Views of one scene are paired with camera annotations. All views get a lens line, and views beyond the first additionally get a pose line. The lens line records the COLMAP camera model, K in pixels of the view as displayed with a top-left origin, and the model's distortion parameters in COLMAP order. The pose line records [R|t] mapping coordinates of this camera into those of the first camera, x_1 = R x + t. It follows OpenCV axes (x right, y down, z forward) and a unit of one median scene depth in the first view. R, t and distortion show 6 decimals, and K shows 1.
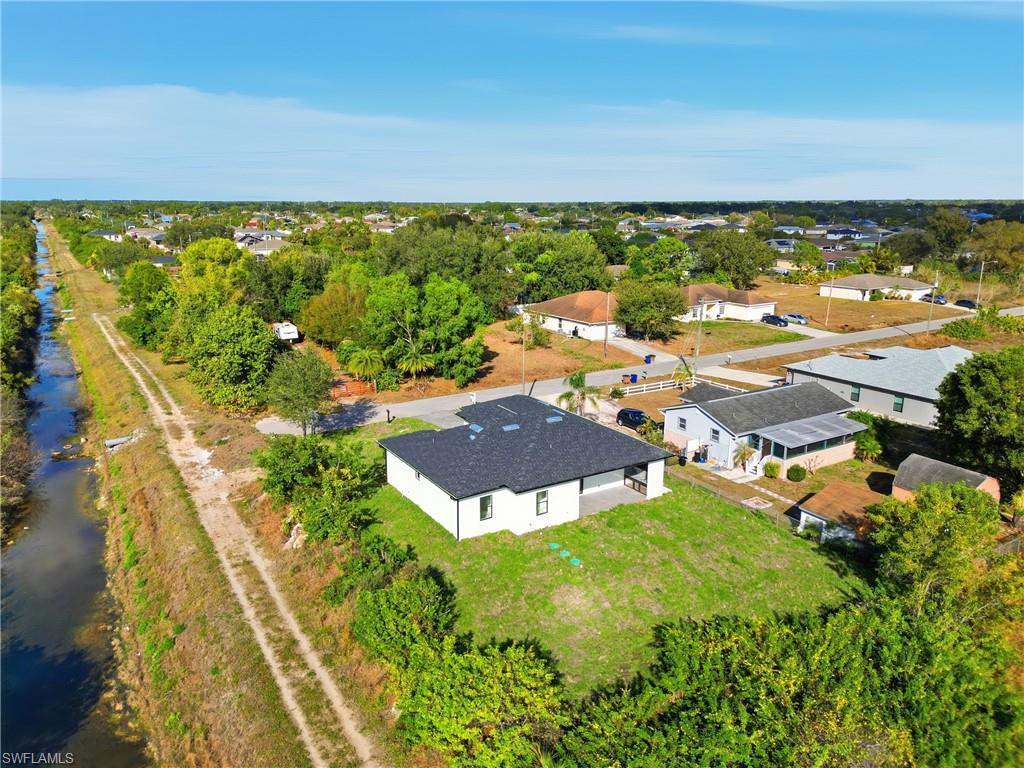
lens RADIAL K [[723.6, 0, 512.0], [0, 723.6, 384.0], [0, 0, 1]] dist [0.069341, -0.067222]
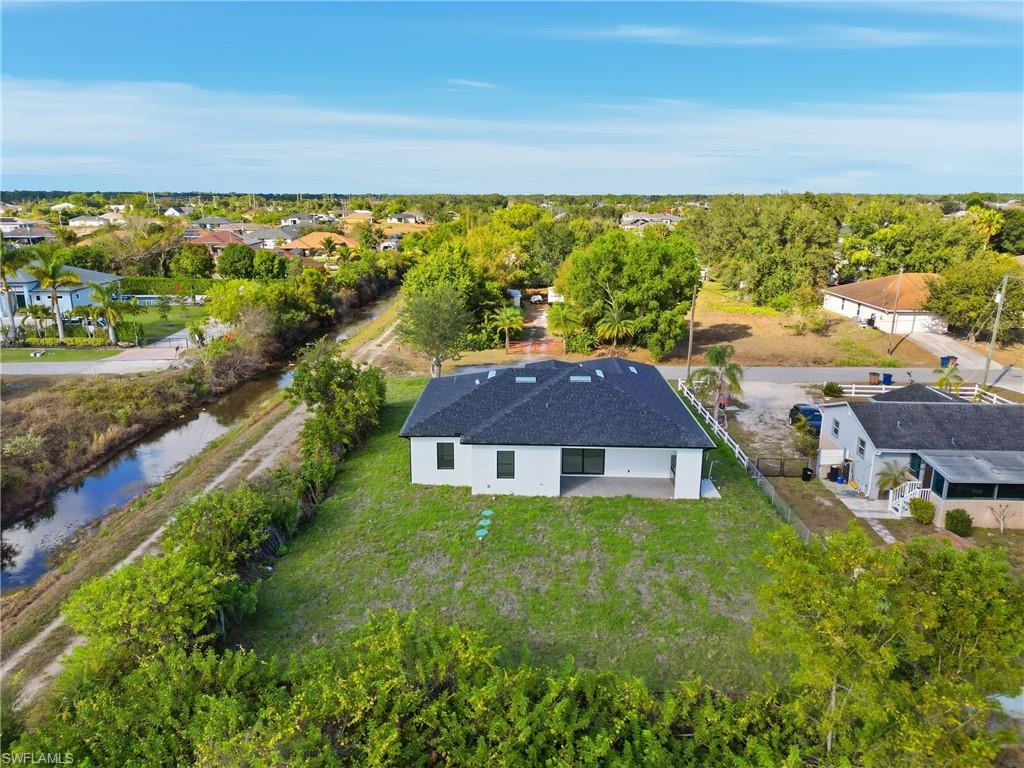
lens RADIAL K [[723.6, 0, 512.0], [0, 723.6, 384.0], [0, 0, 1]] dist [0.069341, -0.067222]
pose [[0.830303, 0.141002, -0.539180, 0.379794], [-0.137256, 0.989402, 0.047375, 0.022729], [0.540146, 0.034670, 0.840857, 0.223181]]
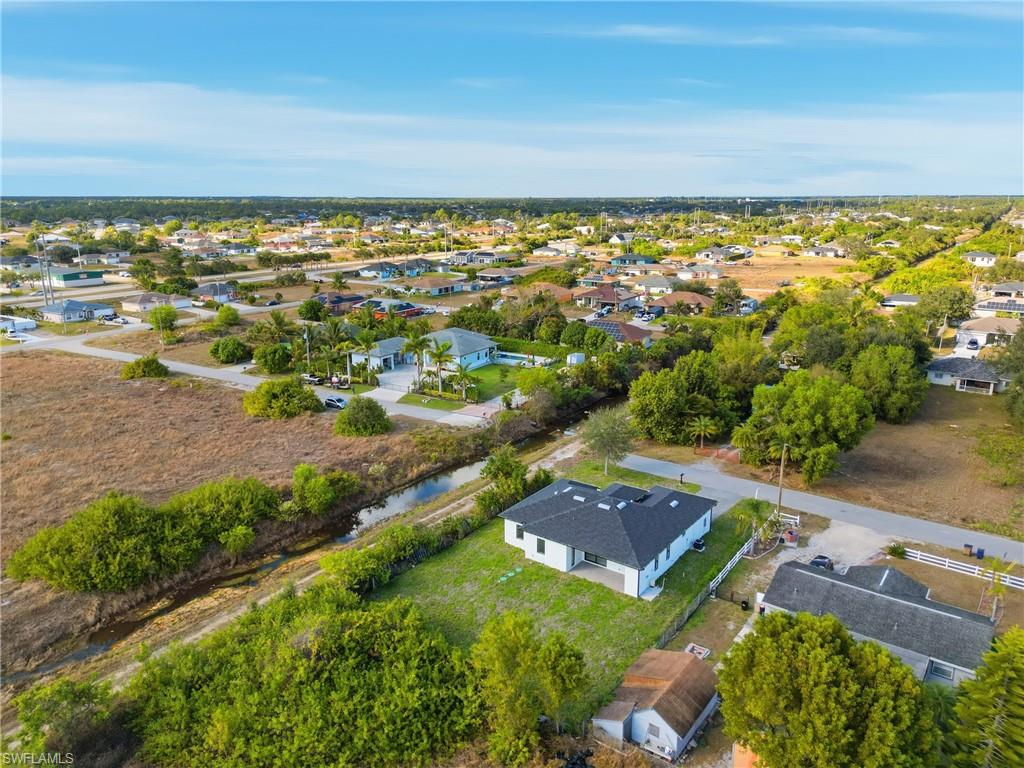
lens RADIAL K [[723.6, 0, 512.0], [0, 723.6, 384.0], [0, 0, 1]] dist [0.069341, -0.067222]
pose [[0.363961, 0.232707, -0.901876, 1.022632], [-0.226619, 0.961314, 0.156589, -0.303053], [0.903425, 0.147389, 0.402617, 0.213935]]
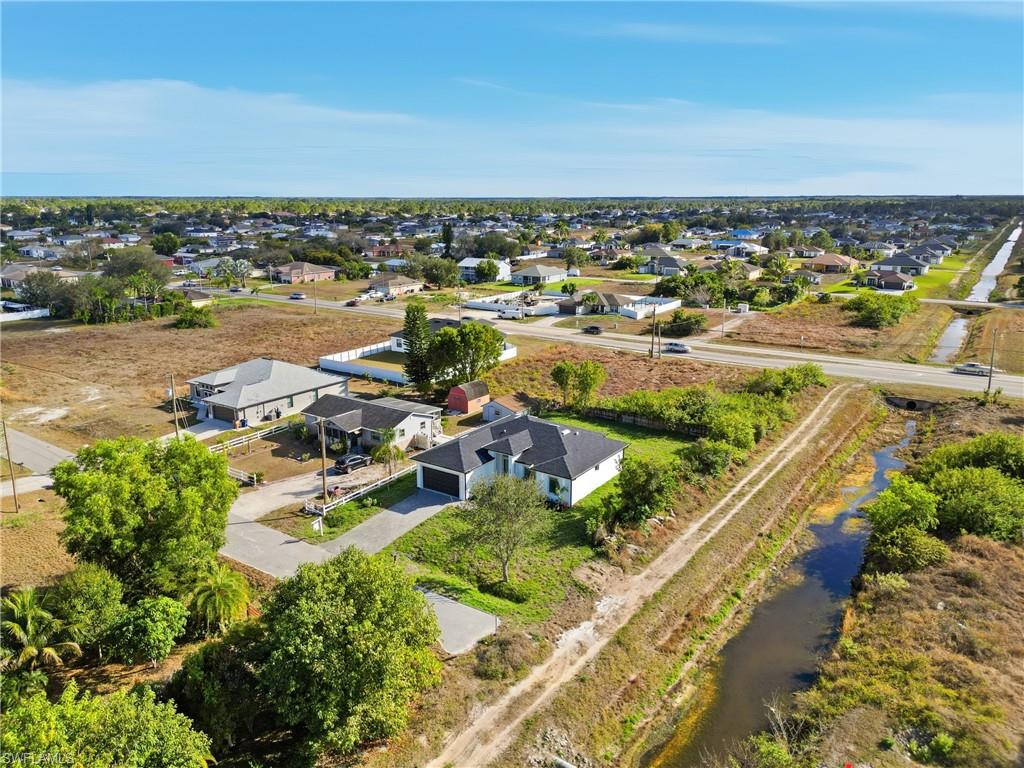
lens RADIAL K [[723.6, 0, 512.0], [0, 723.6, 384.0], [0, 0, 1]] dist [0.069341, -0.067222]
pose [[-0.405070, -0.215191, 0.888601, -1.103927], [0.216374, 0.921735, 0.321849, -0.450526], [-0.888313, 0.322641, -0.326805, 1.302168]]
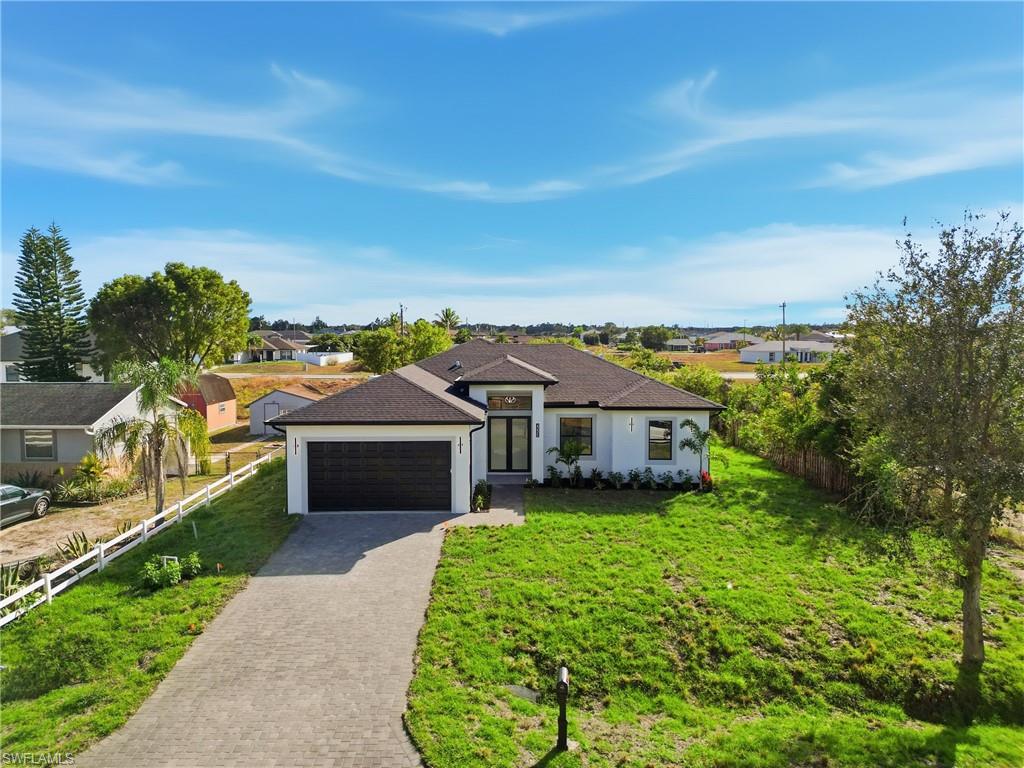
lens RADIAL K [[723.6, 0, 512.0], [0, 723.6, 384.0], [0, 0, 1]] dist [0.069341, -0.067222]
pose [[-0.854843, -0.028183, 0.518120, -0.299342], [0.126182, 0.957259, 0.260256, -0.088790], [-0.503310, 0.287855, -0.814750, 1.349143]]
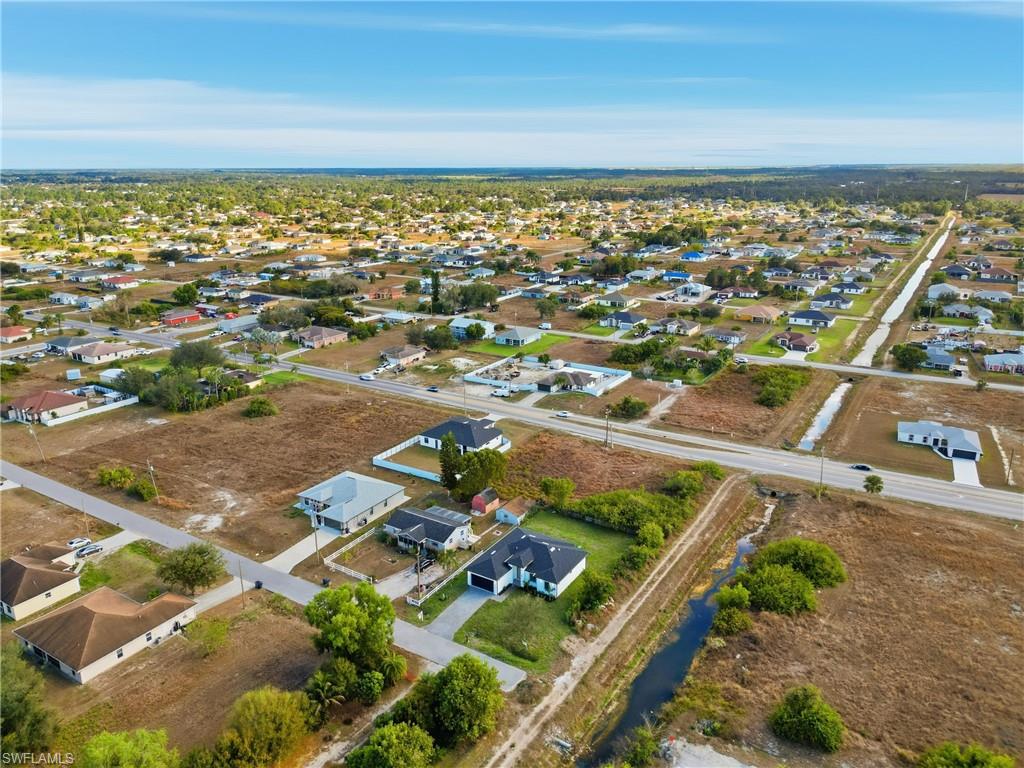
lens RADIAL K [[723.6, 0, 512.0], [0, 723.6, 384.0], [0, 0, 1]] dist [0.069341, -0.067222]
pose [[-0.446754, -0.243445, 0.860898, -1.747850], [0.217472, 0.903855, 0.368447, -1.227551], [-0.867823, 0.351826, -0.350858, 1.532783]]
